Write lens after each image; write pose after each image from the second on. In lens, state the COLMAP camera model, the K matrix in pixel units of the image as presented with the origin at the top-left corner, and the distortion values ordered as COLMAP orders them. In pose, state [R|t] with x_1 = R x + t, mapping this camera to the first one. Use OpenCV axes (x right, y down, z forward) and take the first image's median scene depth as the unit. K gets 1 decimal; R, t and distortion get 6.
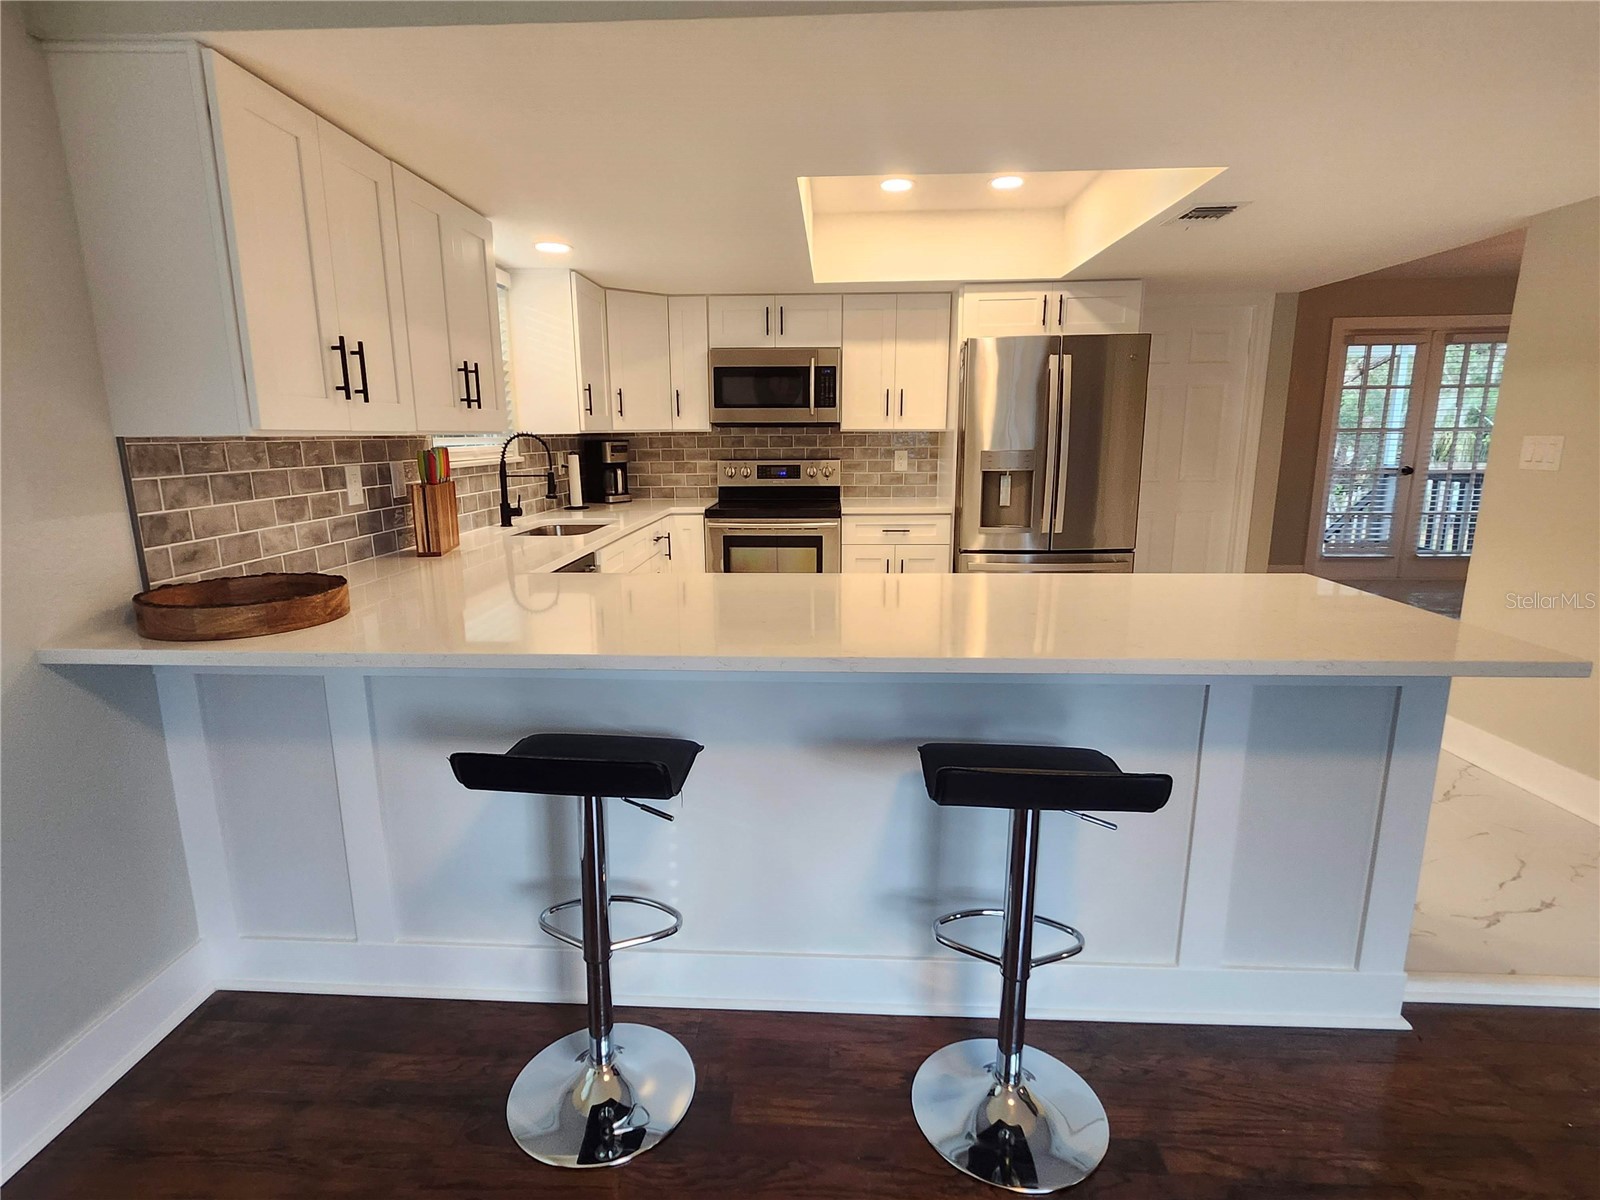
lens RADIAL K [[815.0, 0, 789.2], [0, 815.0, 604.5], [0, 0, 1]] dist [0.001717, -0.000338]
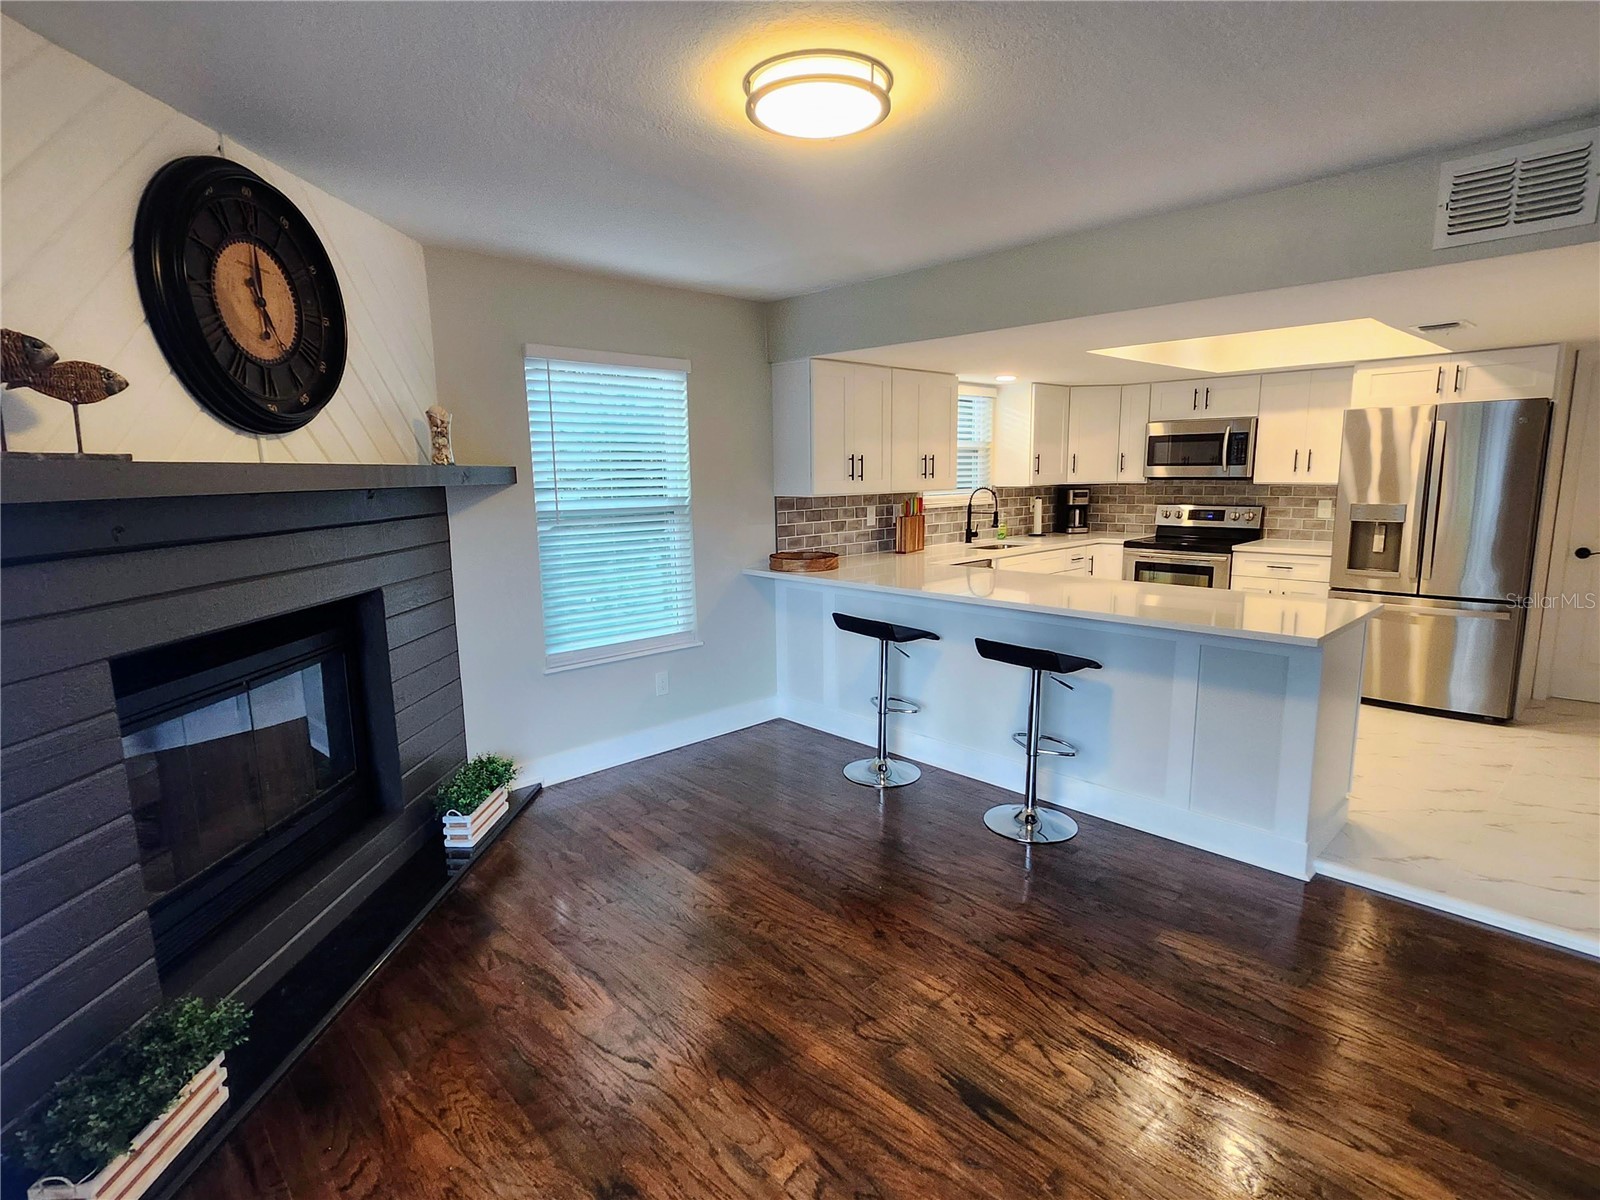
lens RADIAL K [[815.0, 0, 791.2], [0, 815.0, 602.7], [0, 0, 1]] dist [0.001717, -0.000338]
pose [[0.724599, 0.108119, -0.680637, 0.430010], [-0.132884, 0.991003, 0.015954, 0.037308], [0.676238, 0.078885, 0.732447, -0.361026]]
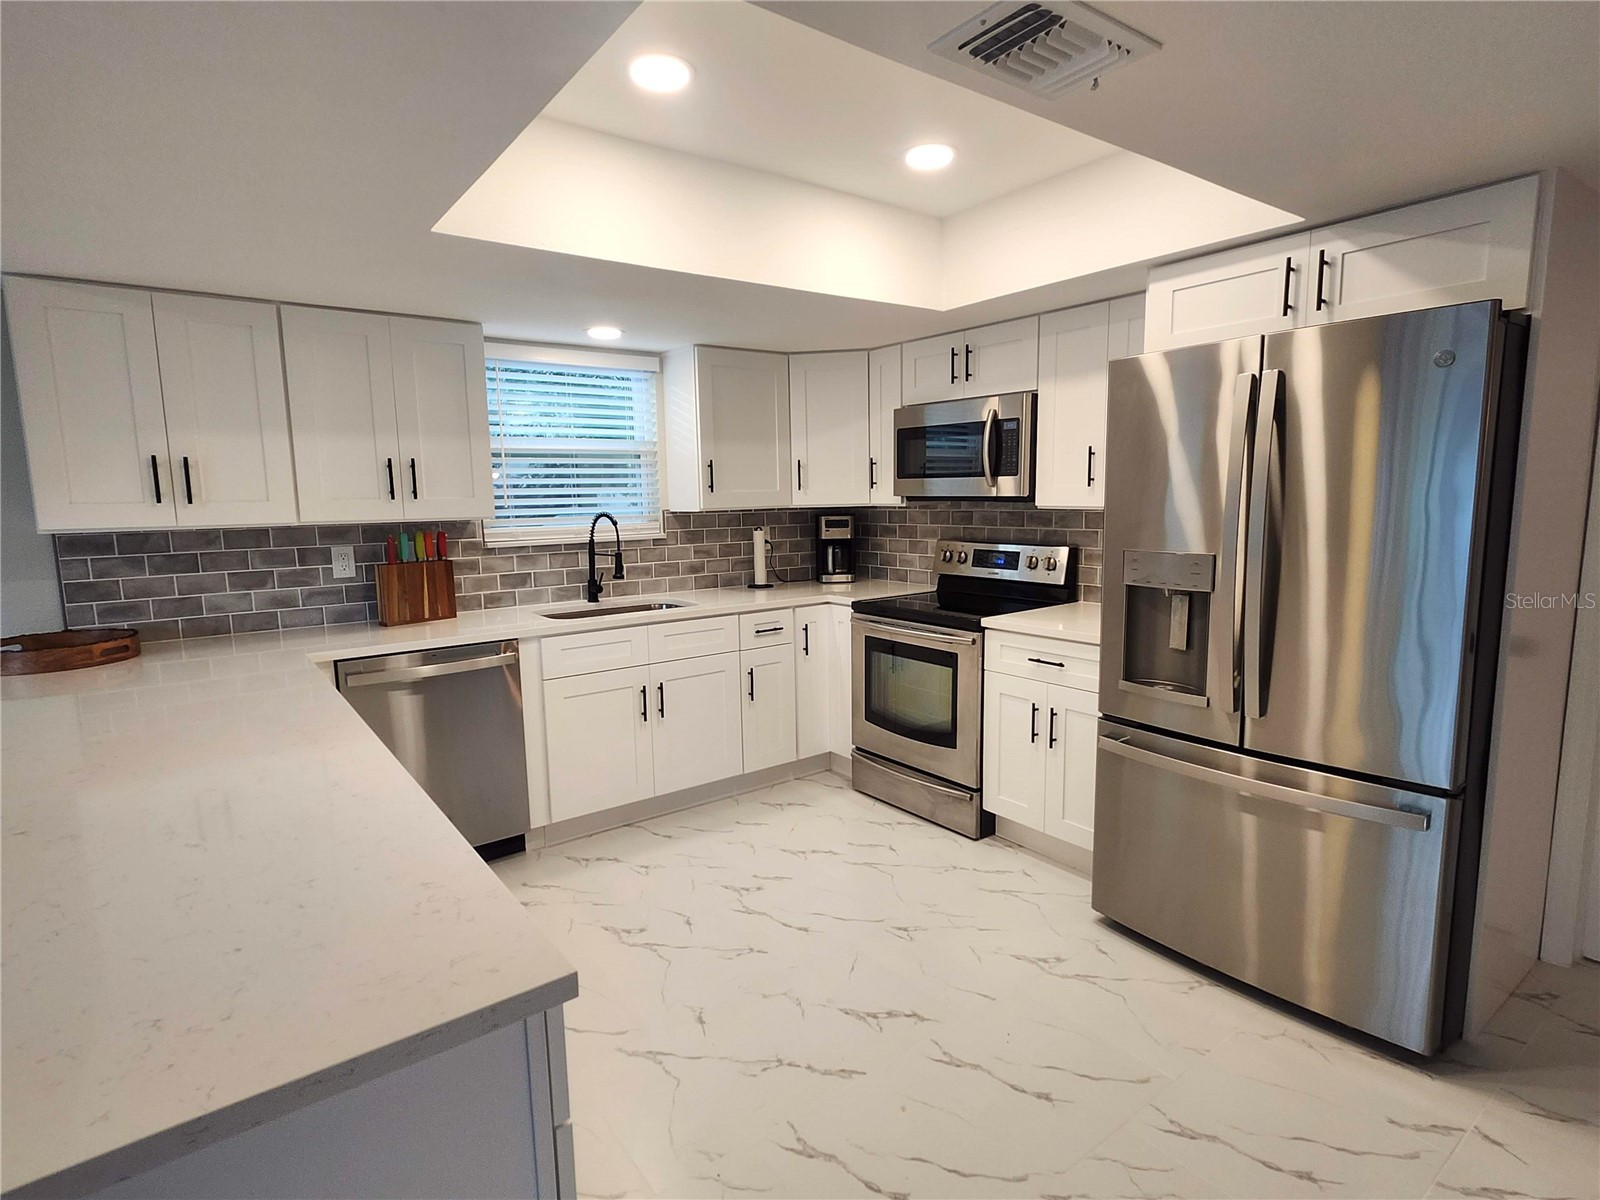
lens RADIAL K [[815.0, 0, 789.1], [0, 815.0, 604.4], [0, 0, 1]] dist [0.001717, -0.000338]
pose [[0.640655, 0.101497, -0.761091, 0.487133], [-0.145858, 0.989263, 0.009149, -0.111355], [0.753848, 0.105149, 0.648581, 0.414815]]
